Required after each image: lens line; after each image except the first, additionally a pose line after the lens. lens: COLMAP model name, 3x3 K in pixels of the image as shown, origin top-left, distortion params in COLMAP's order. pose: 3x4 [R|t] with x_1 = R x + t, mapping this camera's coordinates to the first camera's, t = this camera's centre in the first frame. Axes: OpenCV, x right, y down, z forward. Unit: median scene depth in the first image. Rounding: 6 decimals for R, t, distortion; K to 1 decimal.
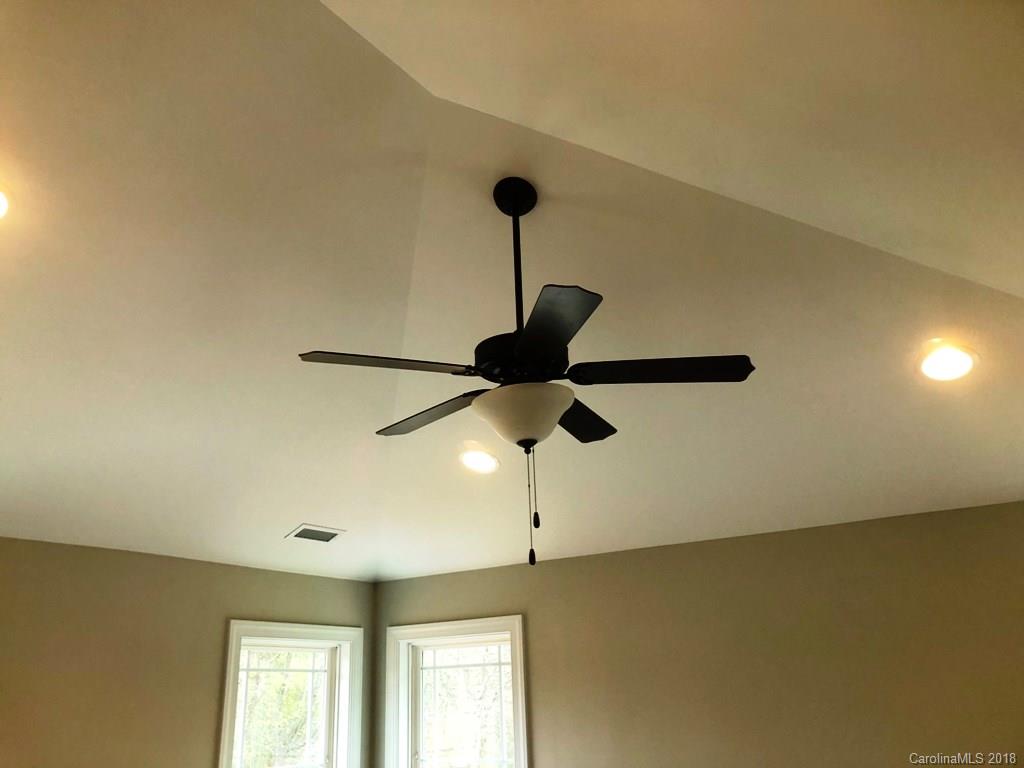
lens RADIAL K [[846.3, 0, 510.7], [0, 846.3, 323.4], [0, 0, 1]] dist [-0.003161, -0.142013]
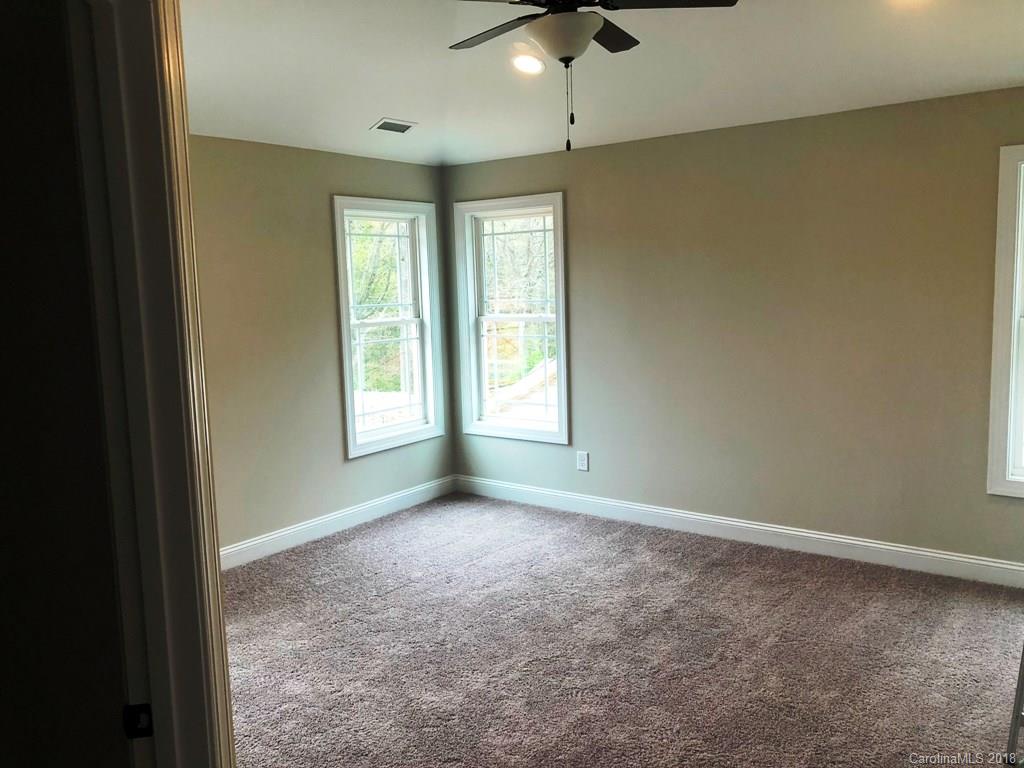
lens RADIAL K [[836.8, 0, 524.8], [0, 836.8, 376.2], [0, 0, 1]] dist [0.082643, -0.120822]
pose [[0.999400, 0.010233, -0.033101, 0.001455], [0.008144, 0.859235, 0.511517, -0.061096], [0.033675, -0.511479, 0.858635, -0.221000]]
